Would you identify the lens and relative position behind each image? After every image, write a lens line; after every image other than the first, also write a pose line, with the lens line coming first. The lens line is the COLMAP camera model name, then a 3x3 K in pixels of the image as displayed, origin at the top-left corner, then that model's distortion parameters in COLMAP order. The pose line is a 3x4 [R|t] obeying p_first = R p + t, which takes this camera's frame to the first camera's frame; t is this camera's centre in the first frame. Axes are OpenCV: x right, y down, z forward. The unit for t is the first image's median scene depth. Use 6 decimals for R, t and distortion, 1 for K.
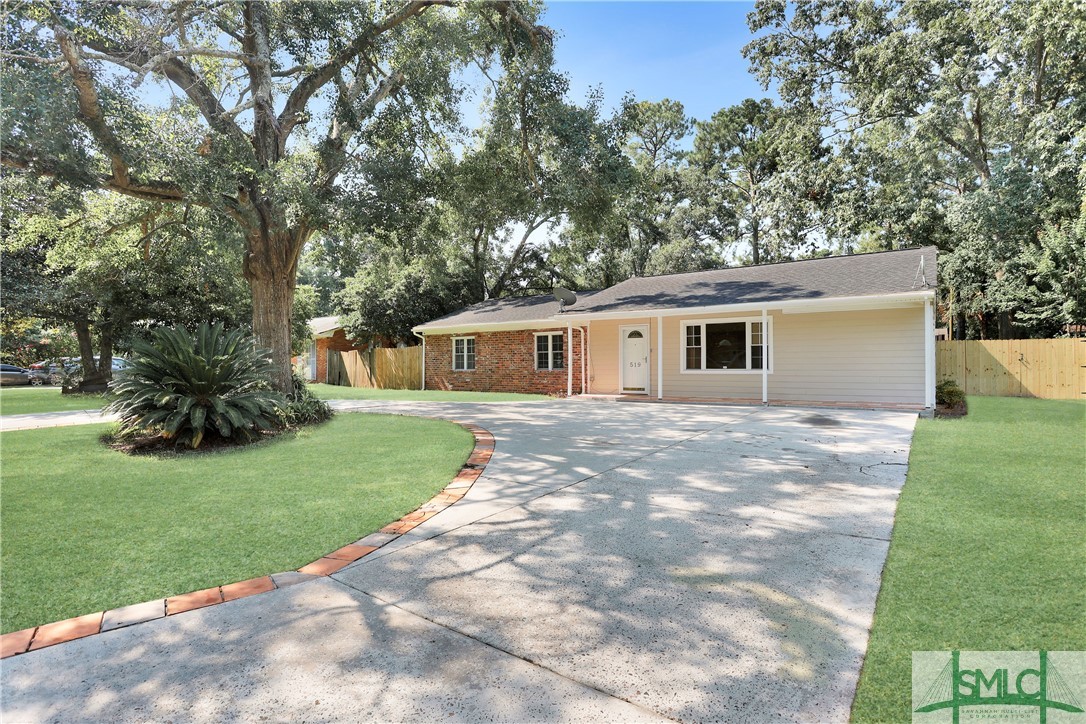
lens RADIAL K [[548.5, 0, 549.3], [0, 548.5, 357.9], [0, 0, 1]] dist [-0.055413, 0.024128]
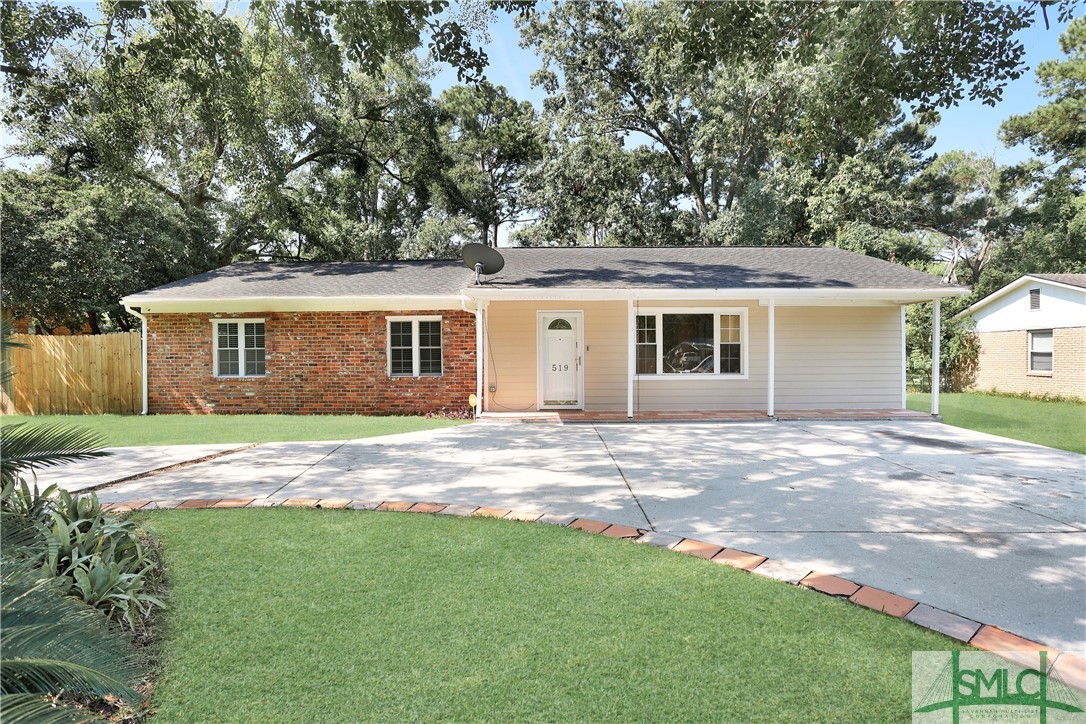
lens RADIAL K [[548.5, 0, 549.3], [0, 548.5, 357.9], [0, 0, 1]] dist [-0.055413, 0.024128]
pose [[0.822061, 0.000986, 0.569398, -0.219415], [-0.007022, 0.999940, 0.008406, -0.004987], [-0.569356, -0.010909, 0.822019, 0.364899]]
